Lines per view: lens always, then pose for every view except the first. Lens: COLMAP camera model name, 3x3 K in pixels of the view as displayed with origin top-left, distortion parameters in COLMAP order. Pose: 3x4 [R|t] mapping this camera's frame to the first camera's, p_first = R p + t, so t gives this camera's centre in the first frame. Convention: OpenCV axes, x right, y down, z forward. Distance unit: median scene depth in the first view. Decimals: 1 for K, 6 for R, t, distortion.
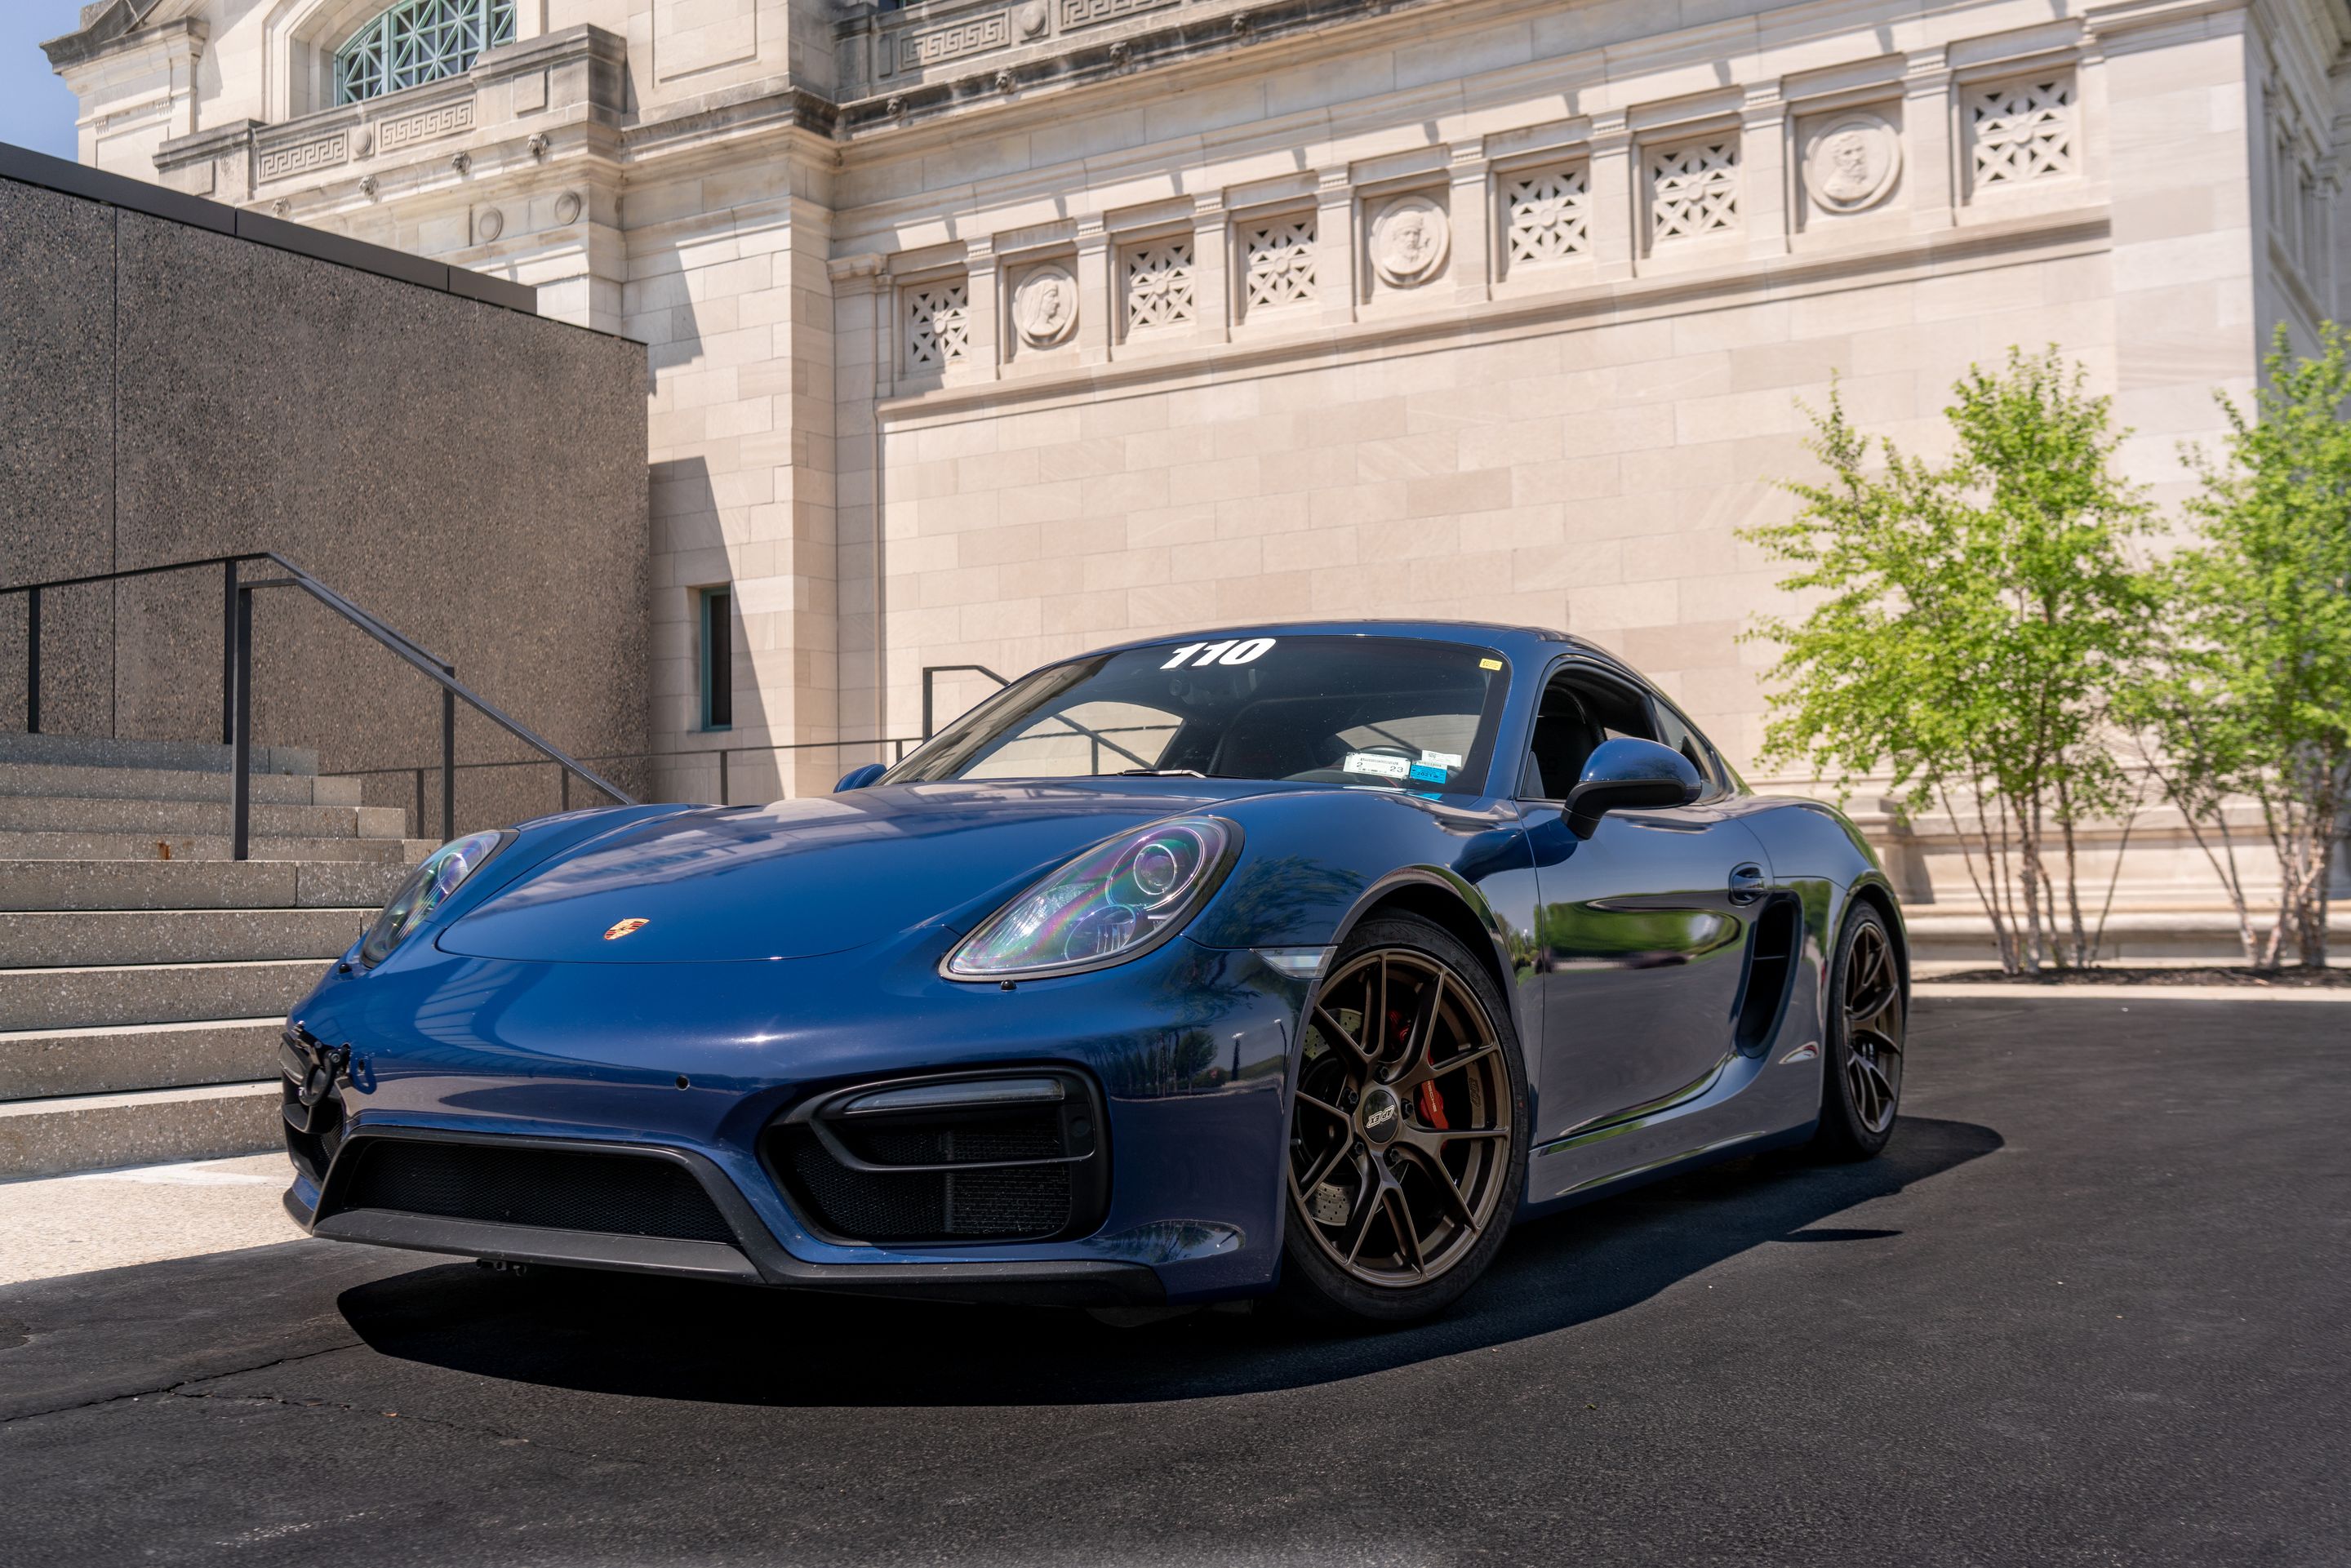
lens RADIAL K [[2387.7, 0, 1176.1], [0, 2387.7, 848.6], [0, 0, 1]] dist [-0.008711, -0.022035]
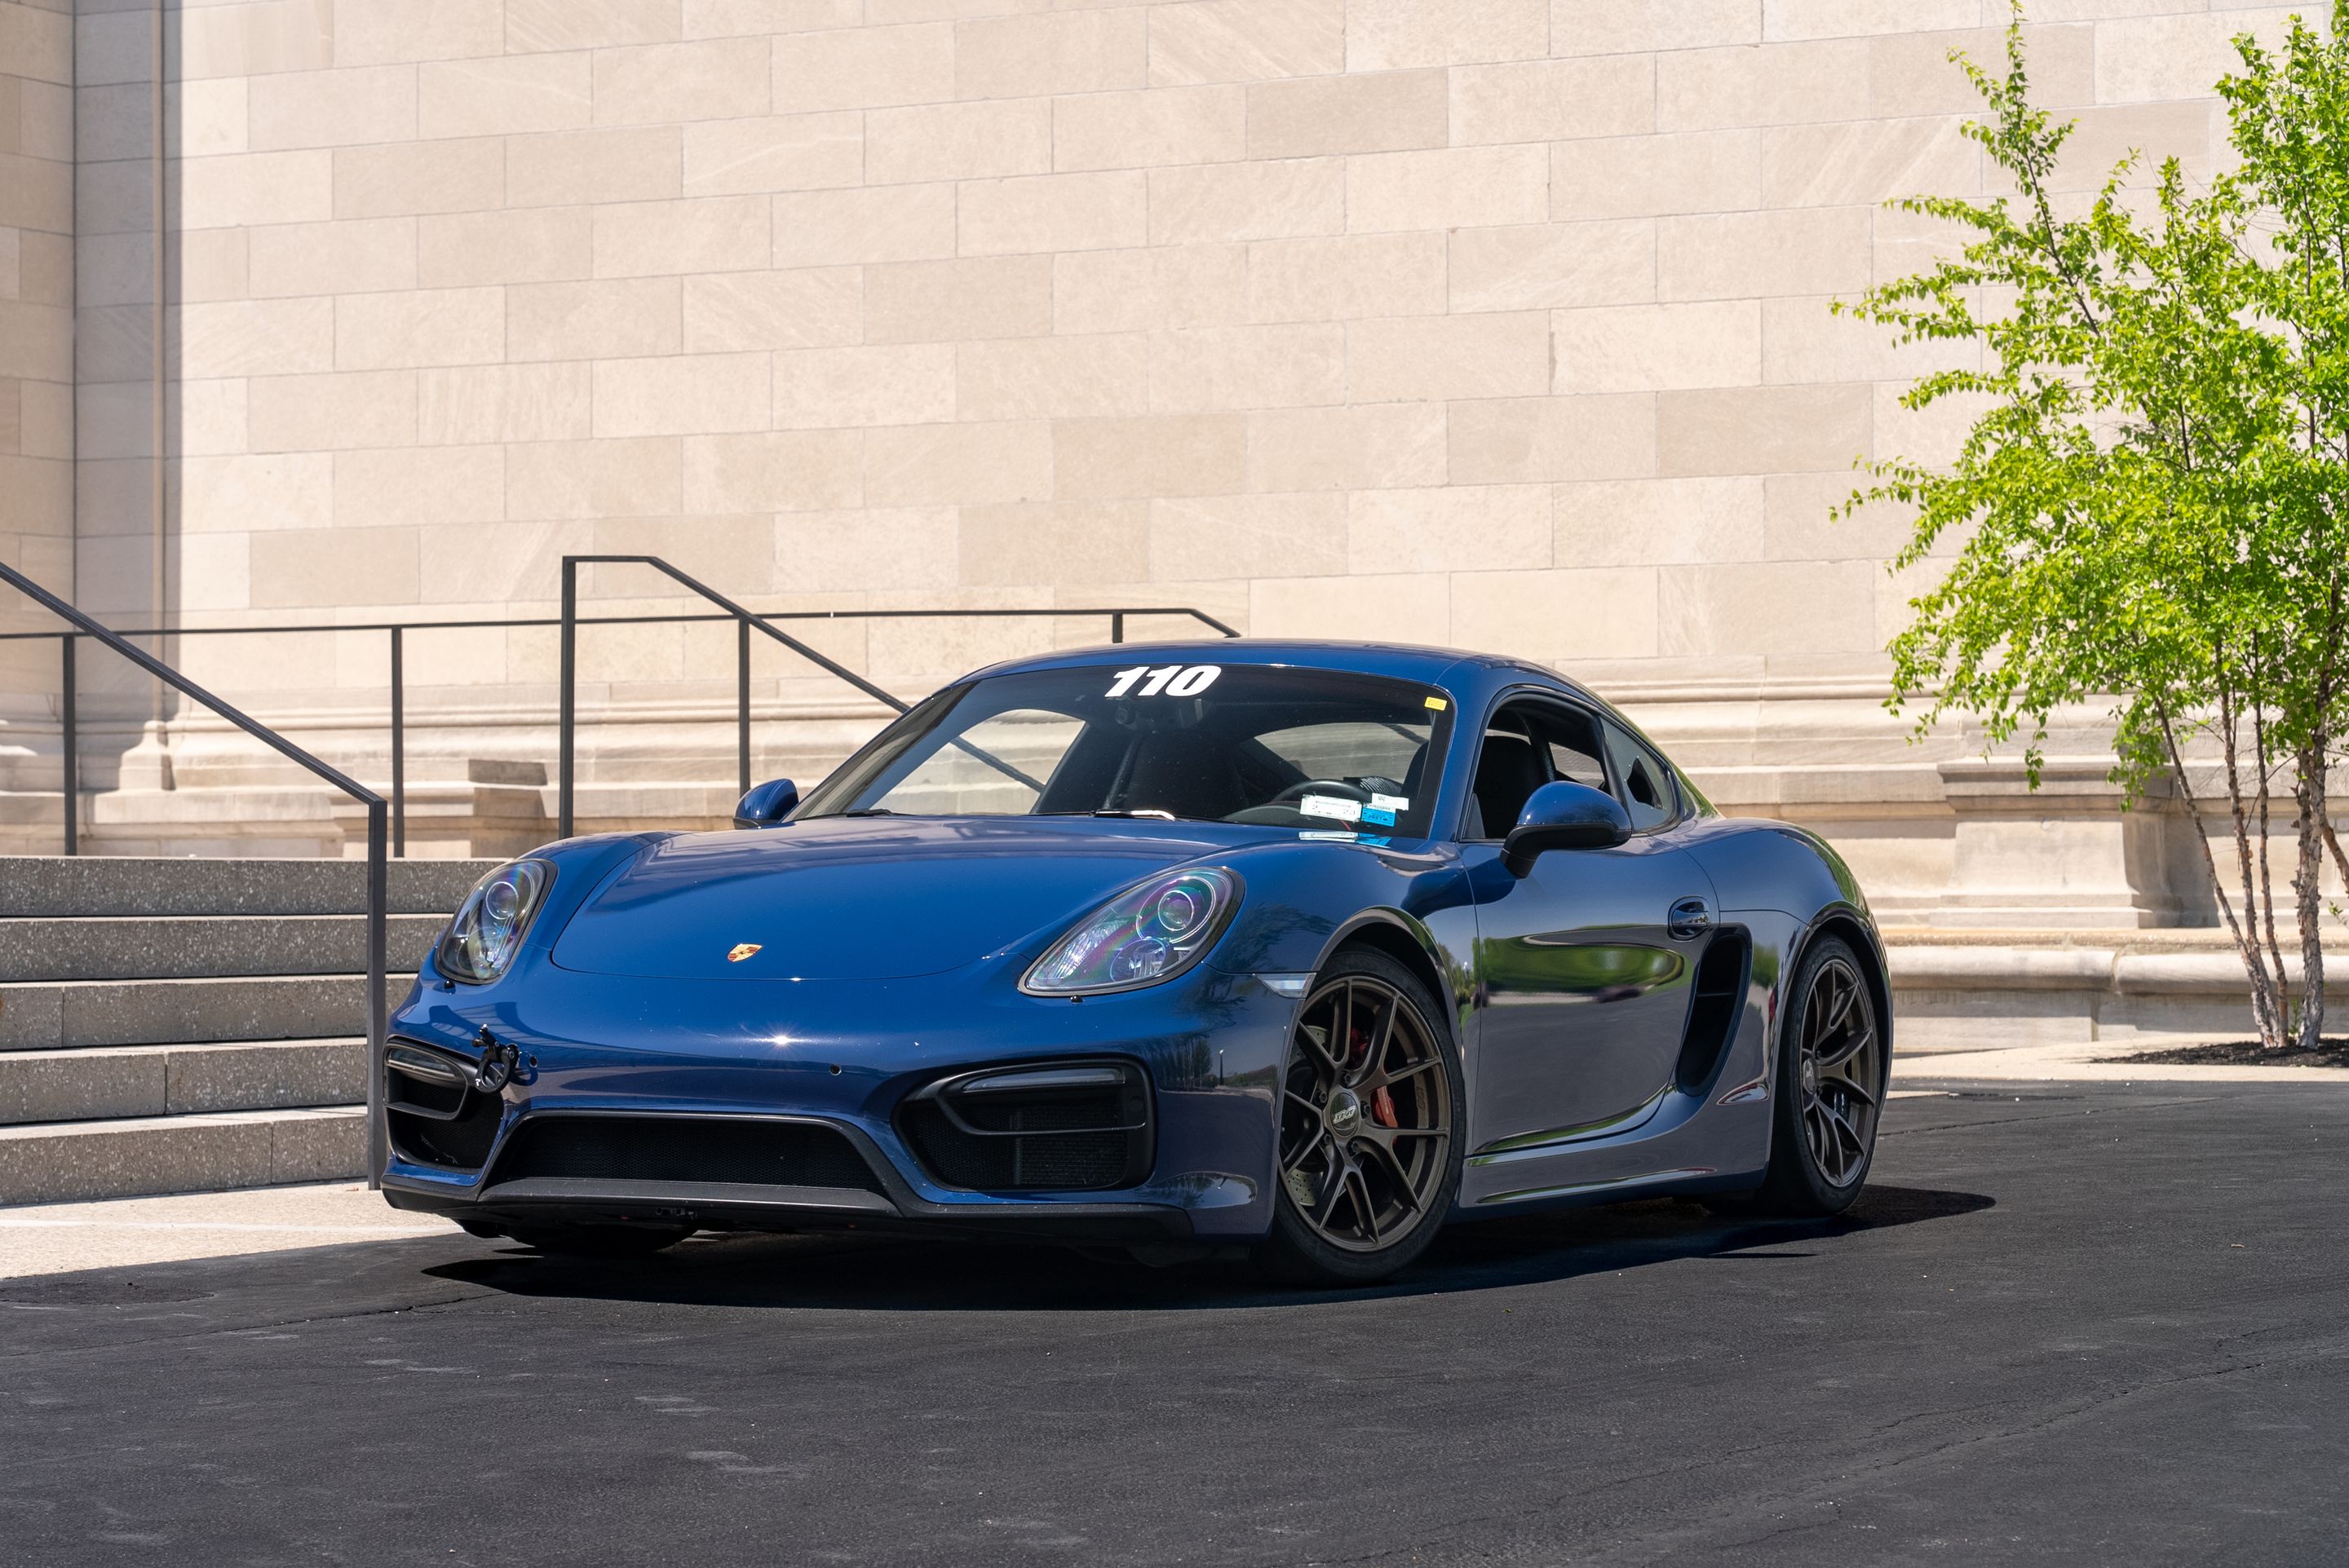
lens RADIAL K [[6023.2, 0, 1173.8], [0, 6023.2, 1037.5], [0, 0, 1]] dist [0.014082, 0.007764]
pose [[0.995131, 0.010182, 0.098031, -0.190882], [-0.014725, 0.998845, 0.045736, -0.041461], [-0.097452, -0.046957, 0.994132, -1.288328]]
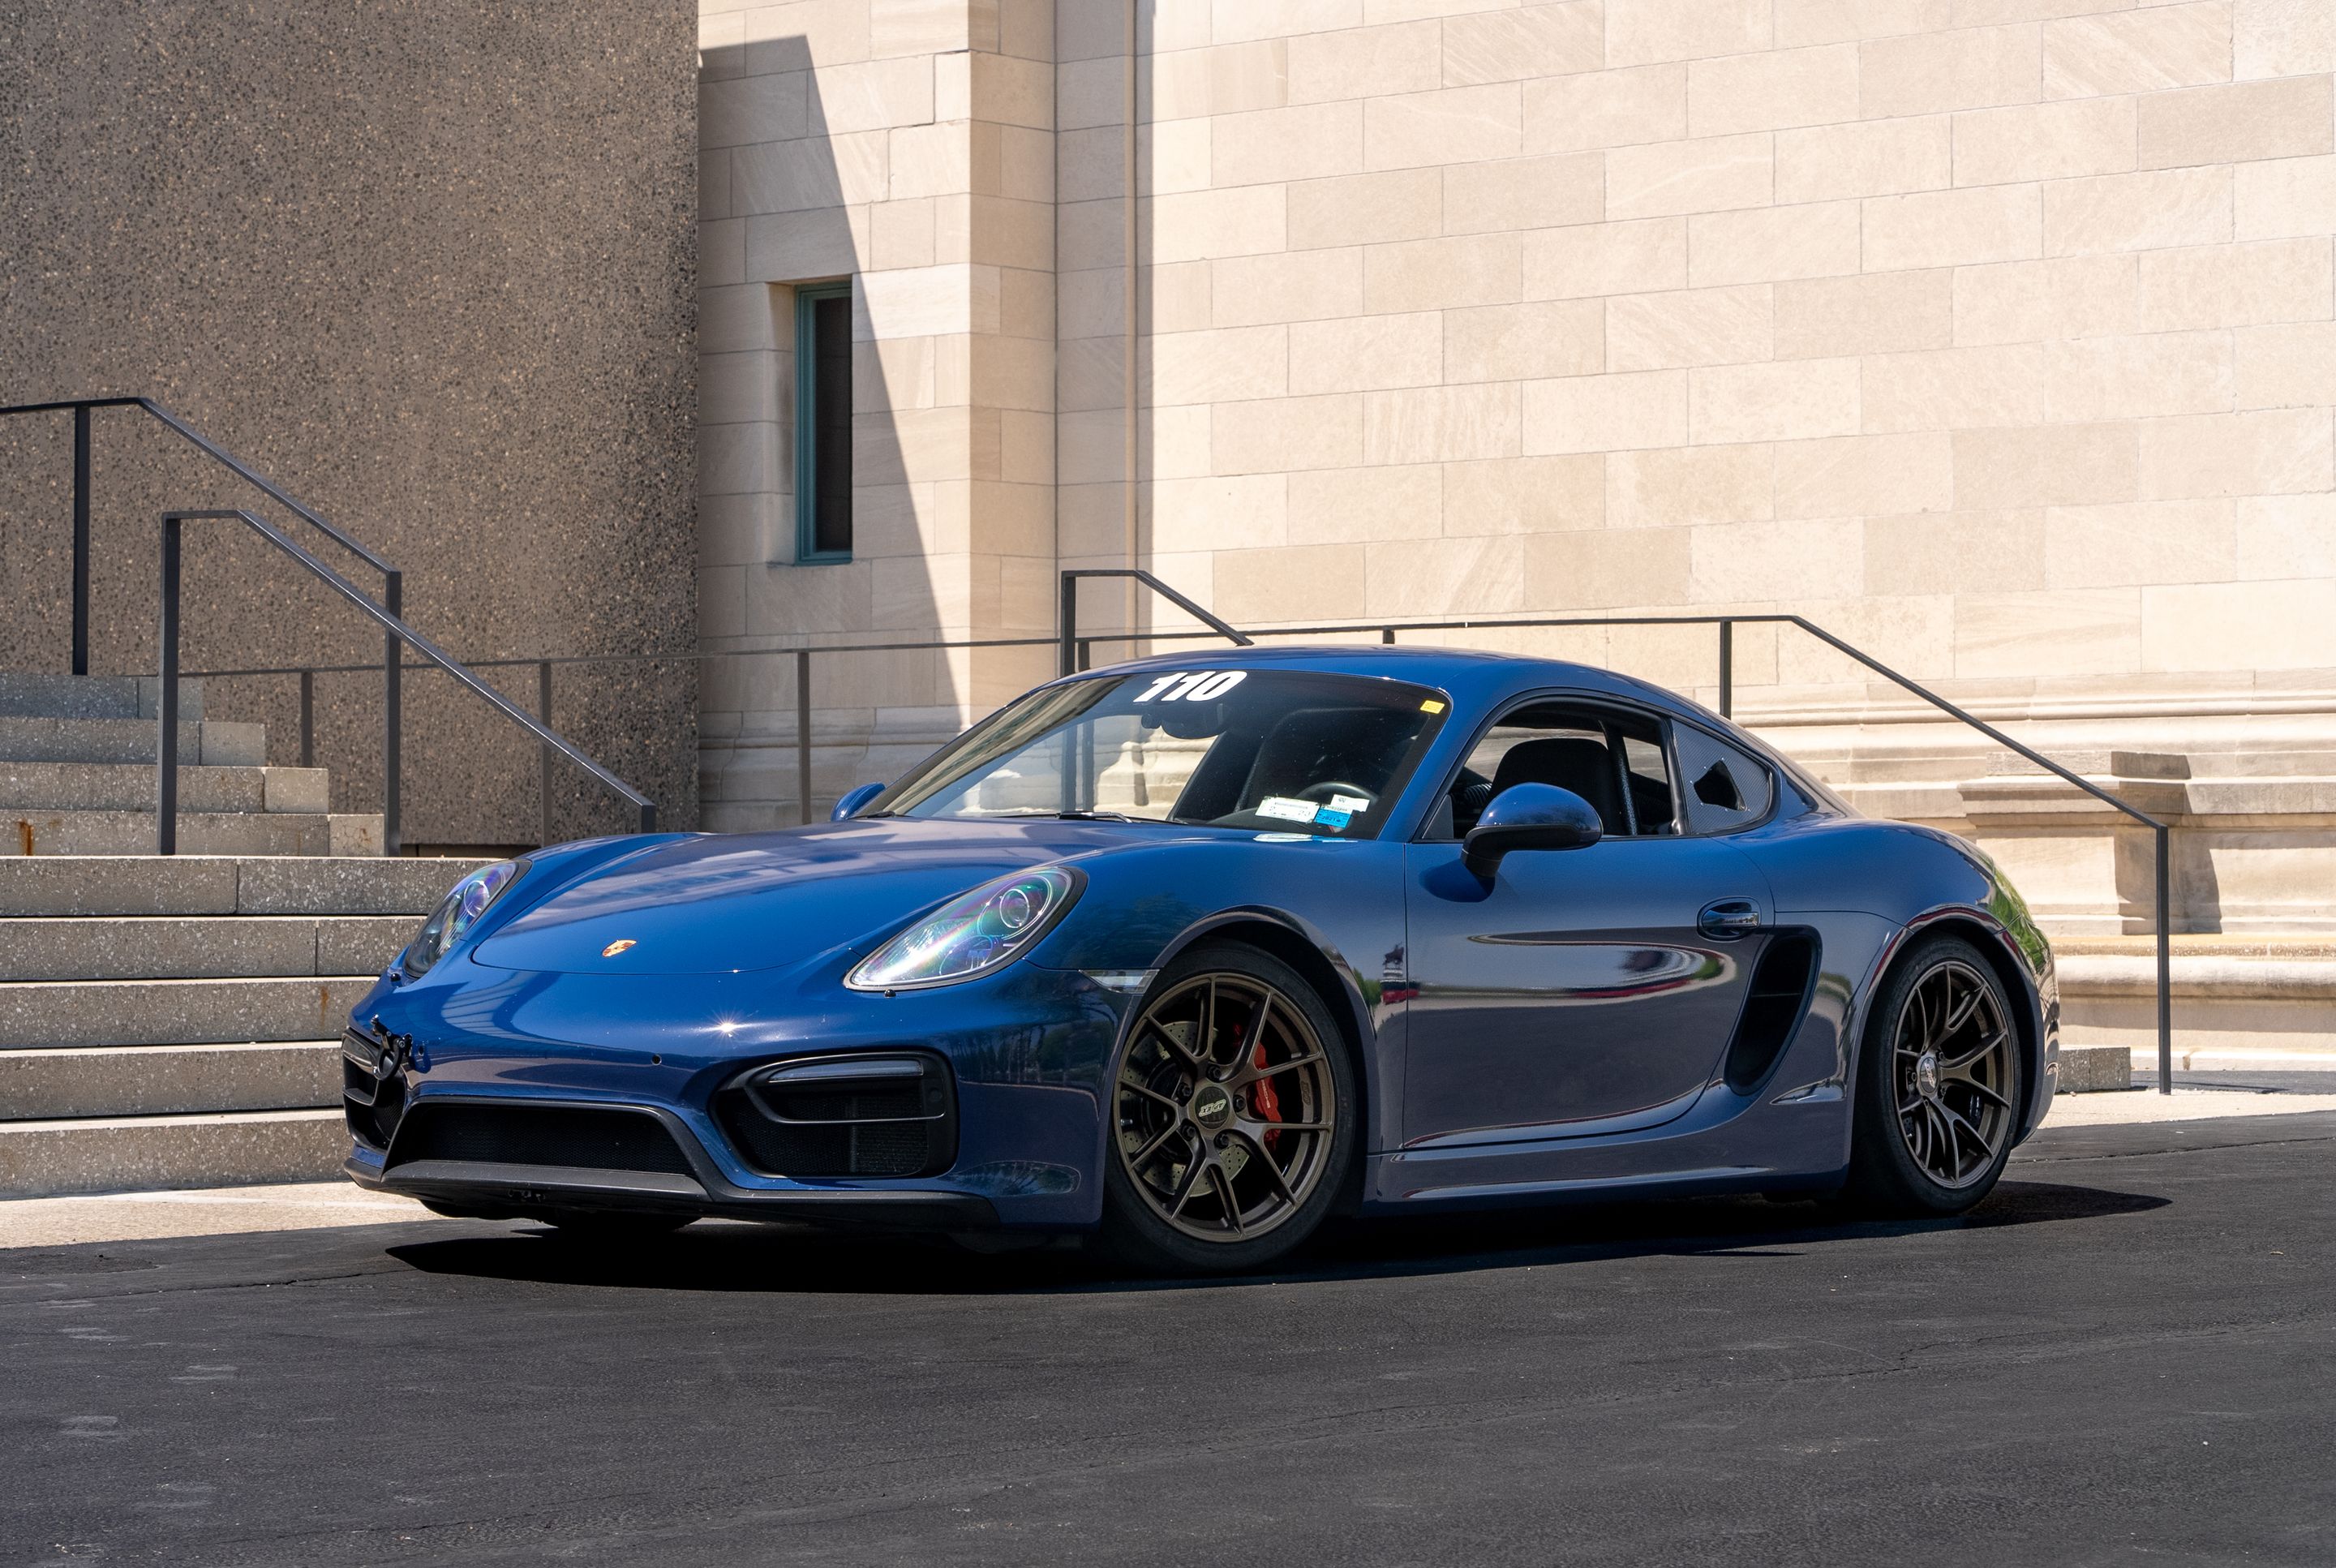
lens RADIAL K [[5868.5, 0, 1167.2], [0, 5868.5, 1119.9], [0, 0, 1]] dist [-0.107787, 0.495864]
pose [[0.989994, 0.018558, -0.139885, 0.311020], [-0.009903, 0.998007, 0.062316, -0.045440], [0.140763, -0.060307, 0.988205, -1.283347]]
